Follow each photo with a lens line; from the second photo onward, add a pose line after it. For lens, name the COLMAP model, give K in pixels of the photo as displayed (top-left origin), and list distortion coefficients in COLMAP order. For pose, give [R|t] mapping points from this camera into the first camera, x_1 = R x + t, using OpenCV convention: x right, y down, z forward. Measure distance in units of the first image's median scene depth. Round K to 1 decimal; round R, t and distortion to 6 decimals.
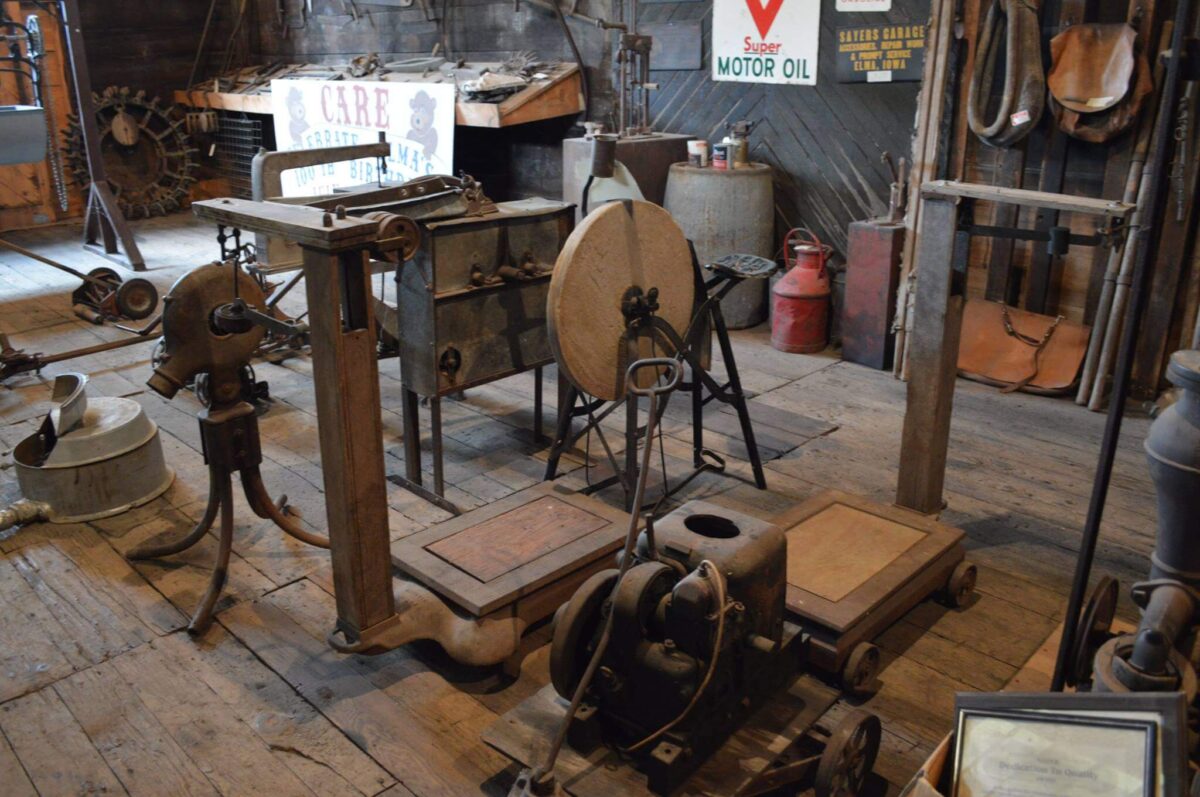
lens RADIAL K [[958.9, 0, 598.7], [0, 958.9, 398.0], [0, 0, 1]] dist [-0.082159, 0.011590]
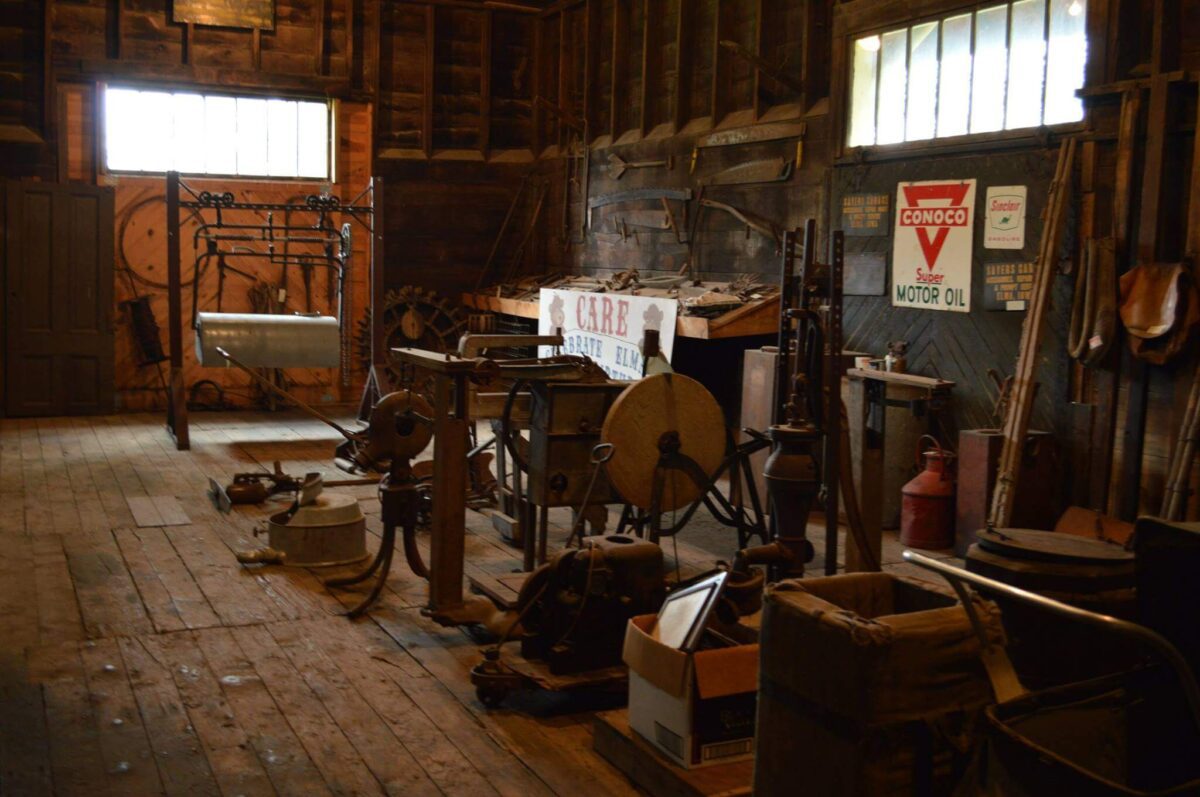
lens RADIAL K [[1307.9, 0, 600.0], [0, 1307.9, 398.3], [0, 0, 1]] dist [-0.065255, 0.000000]
pose [[0.940983, 0.064852, -0.332182, 0.323574], [-0.145333, 0.963802, -0.223528, 0.159517], [0.305662, 0.258613, 0.916346, -0.470418]]
